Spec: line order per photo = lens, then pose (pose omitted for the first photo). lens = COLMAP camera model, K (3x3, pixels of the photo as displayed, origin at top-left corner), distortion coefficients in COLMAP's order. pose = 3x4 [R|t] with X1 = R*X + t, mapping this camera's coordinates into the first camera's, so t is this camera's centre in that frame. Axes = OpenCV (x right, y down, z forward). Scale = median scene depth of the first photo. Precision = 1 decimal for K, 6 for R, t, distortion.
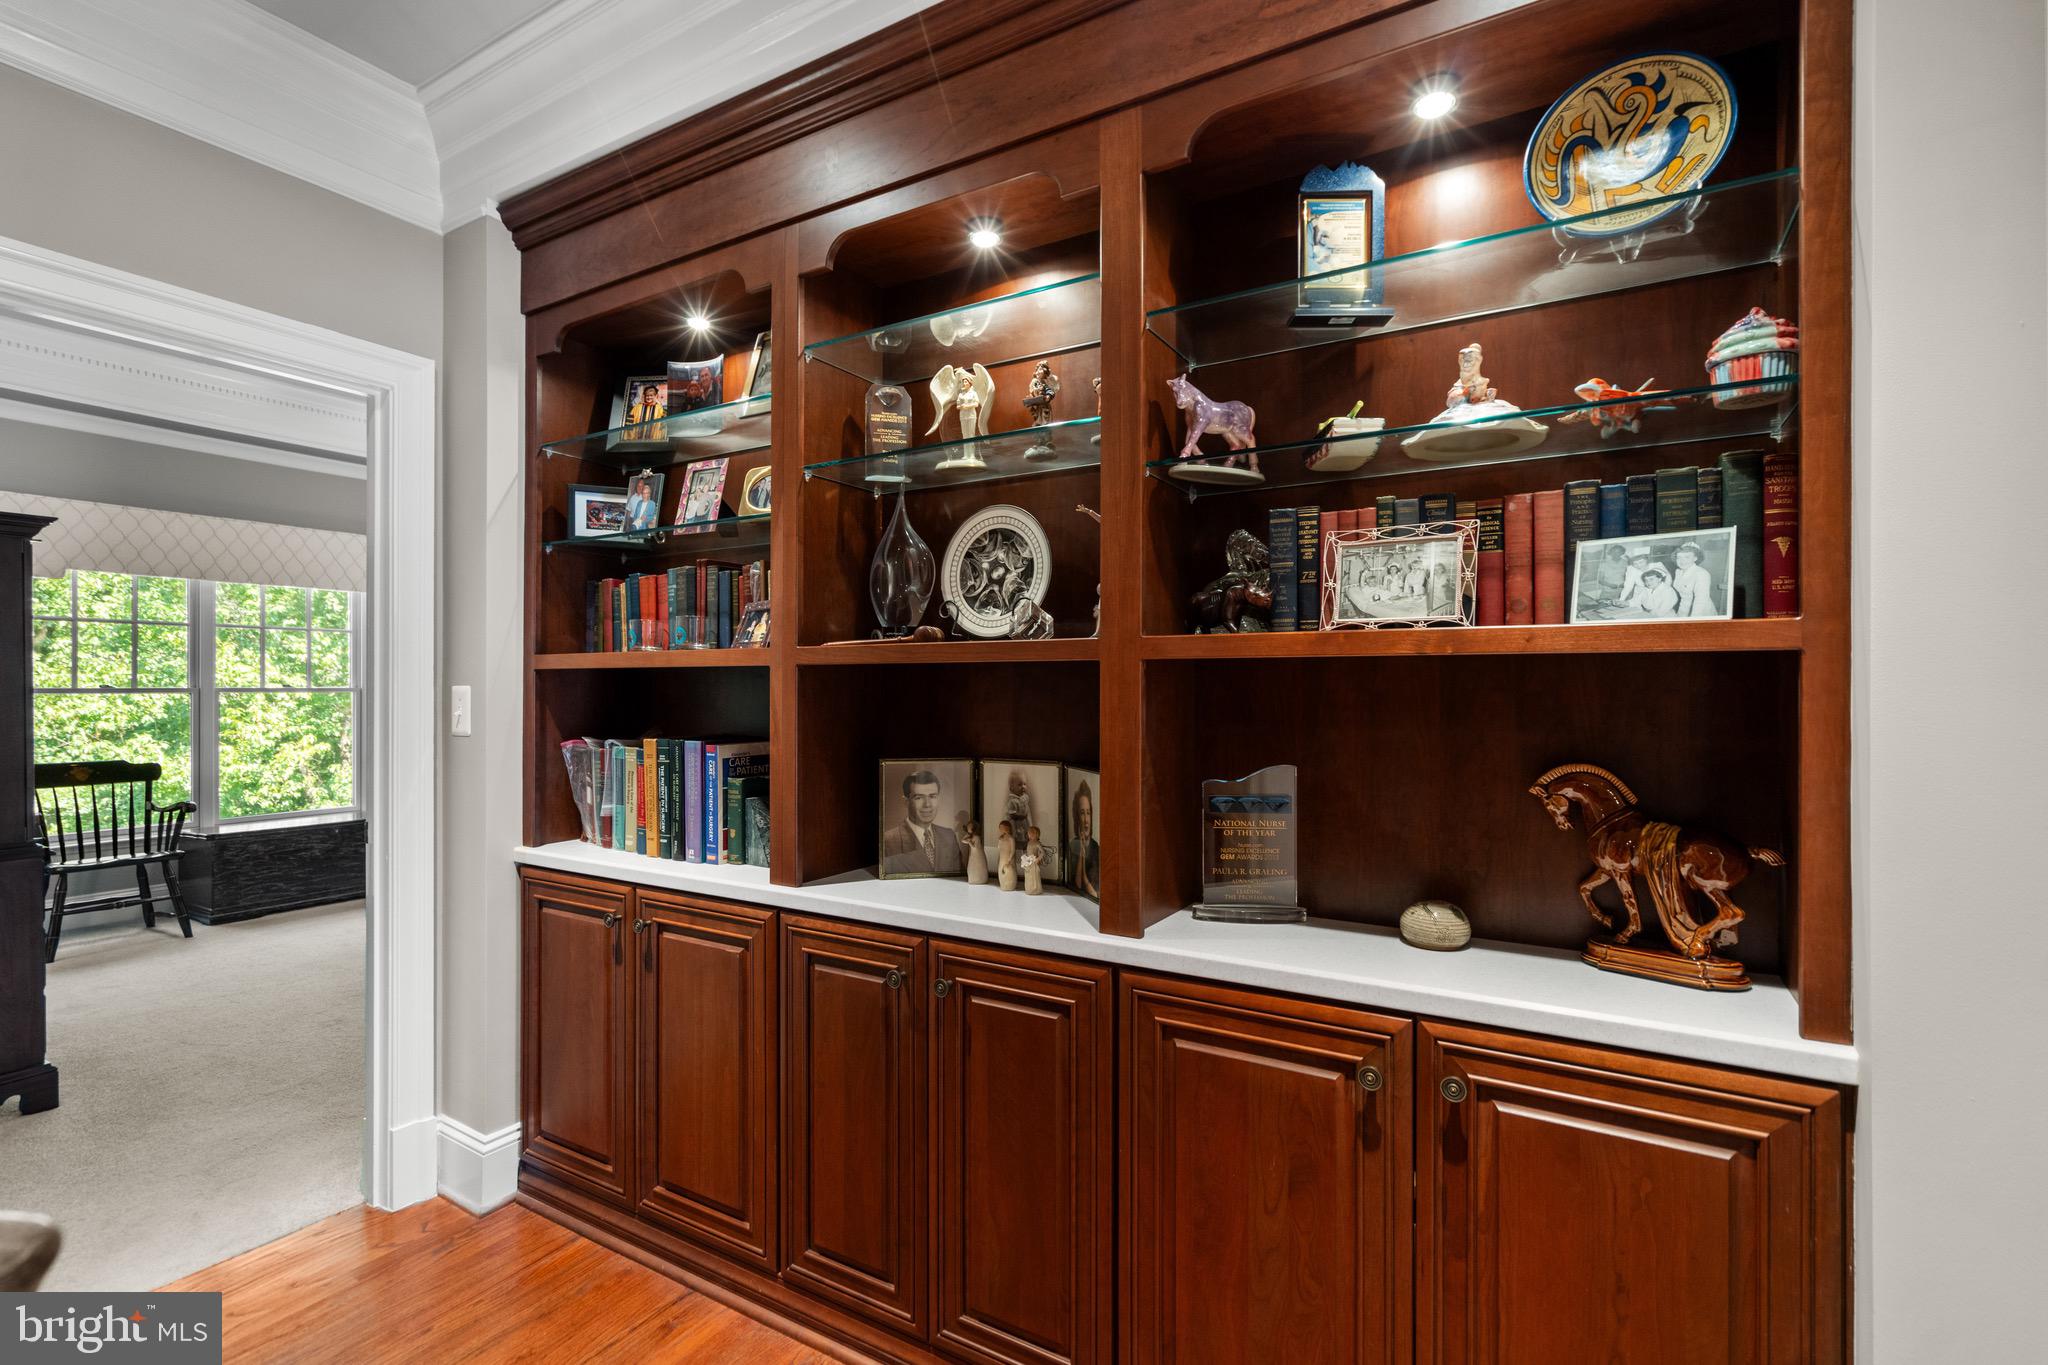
lens RADIAL K [[929.6, 0, 1017.6], [0, 929.6, 677.8], [0, 0, 1]] dist [-0.009893, 0.003889]
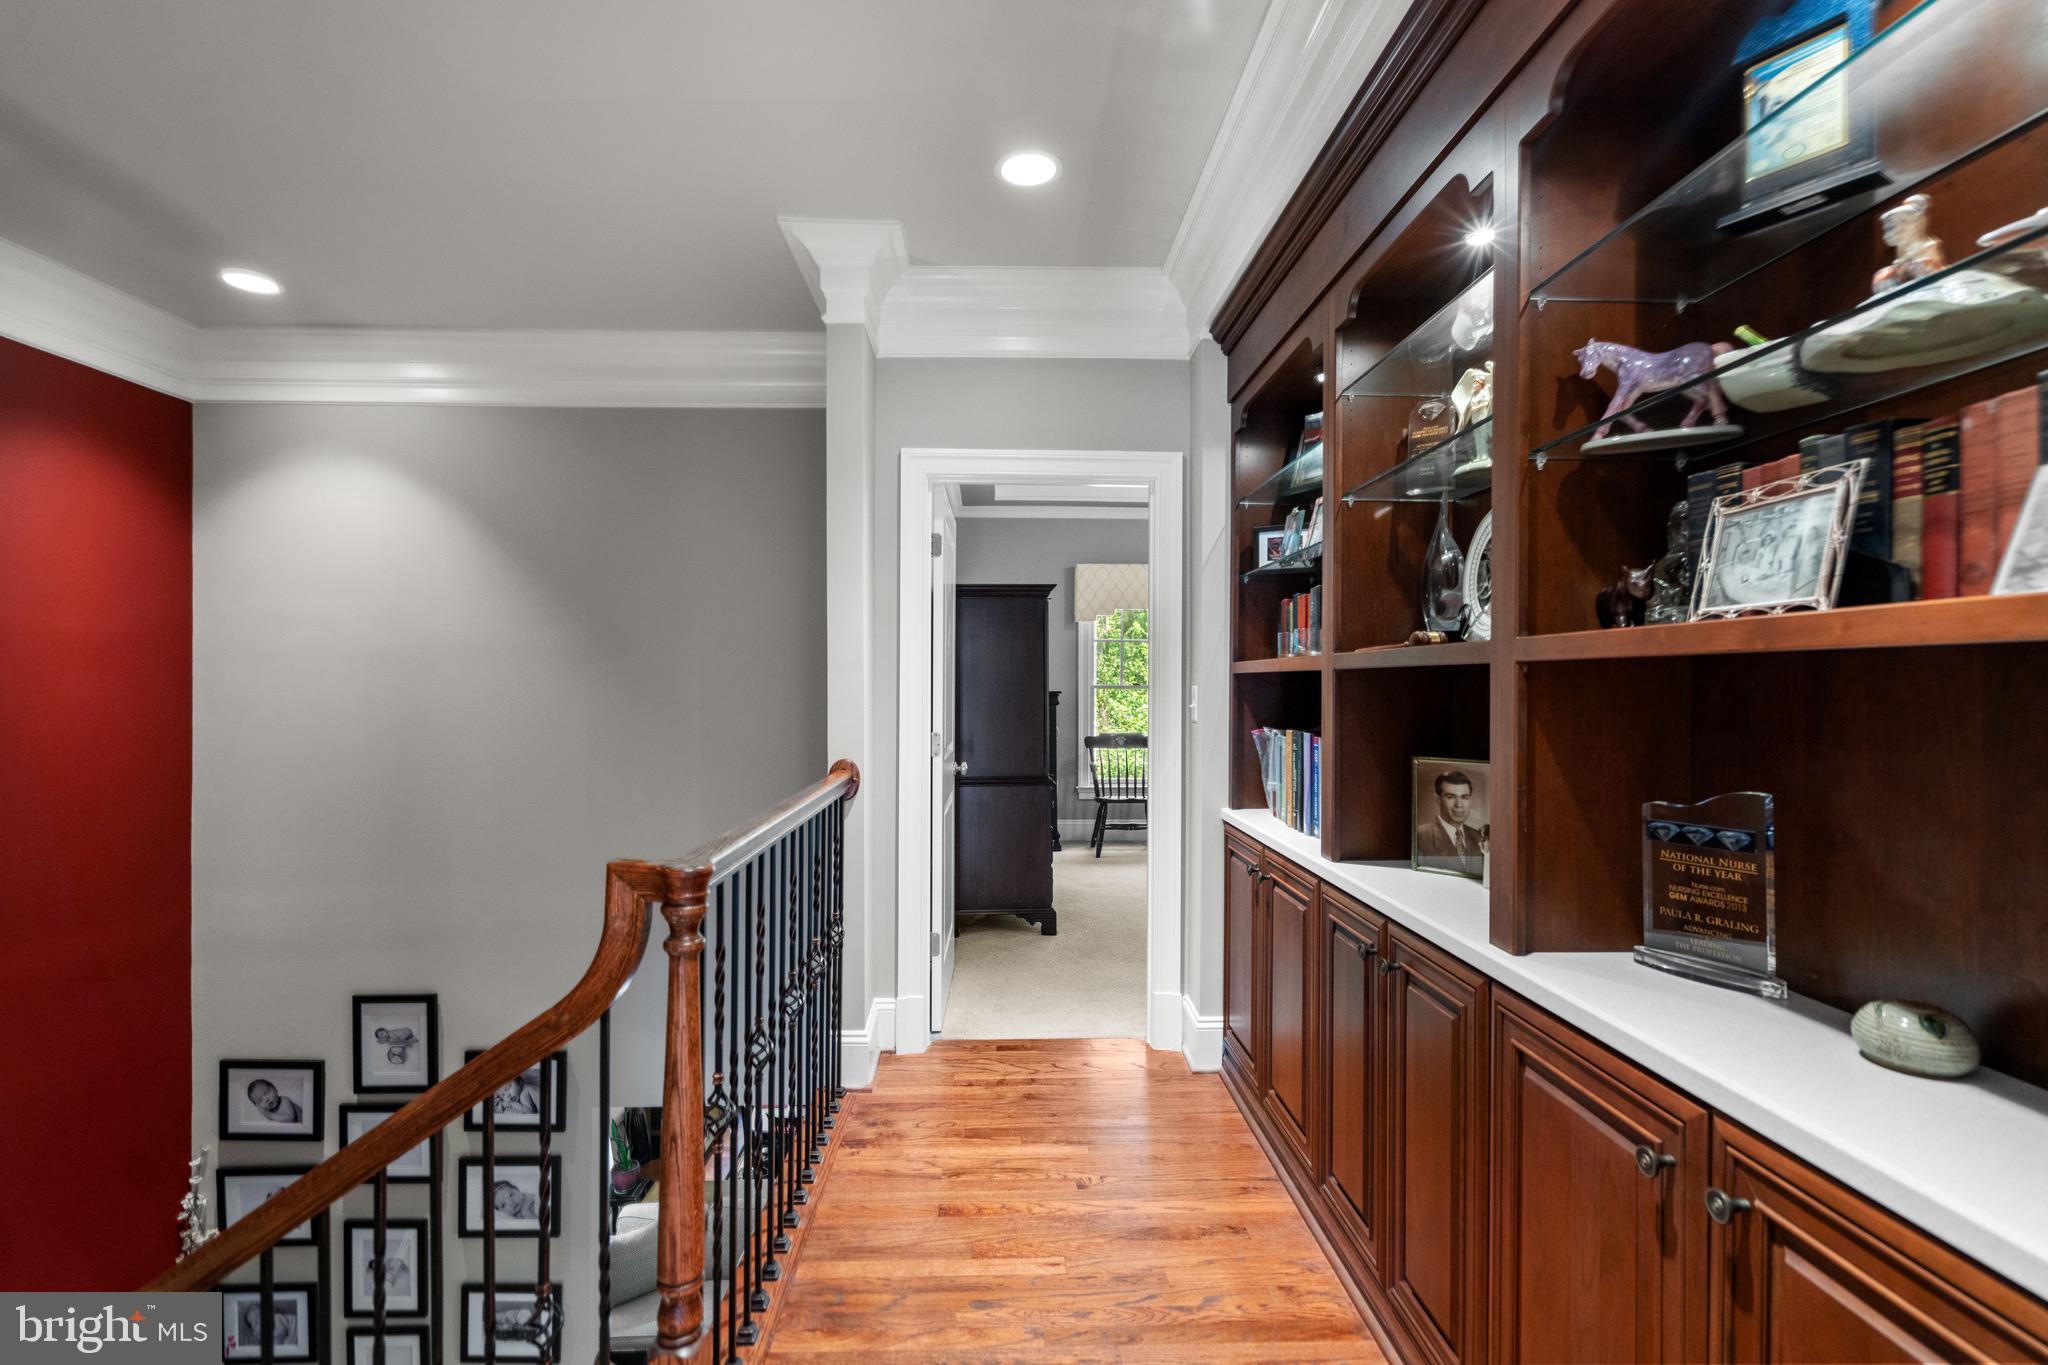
lens RADIAL K [[929.6, 0, 1022.4], [0, 929.6, 679.7], [0, 0, 1]] dist [-0.009893, 0.003889]
pose [[0.542714, -0.000110, -0.839918, 0.537239], [0.001718, 0.999998, 0.000980, -0.002311], [0.839916, -0.001975, 0.542713, 0.052739]]
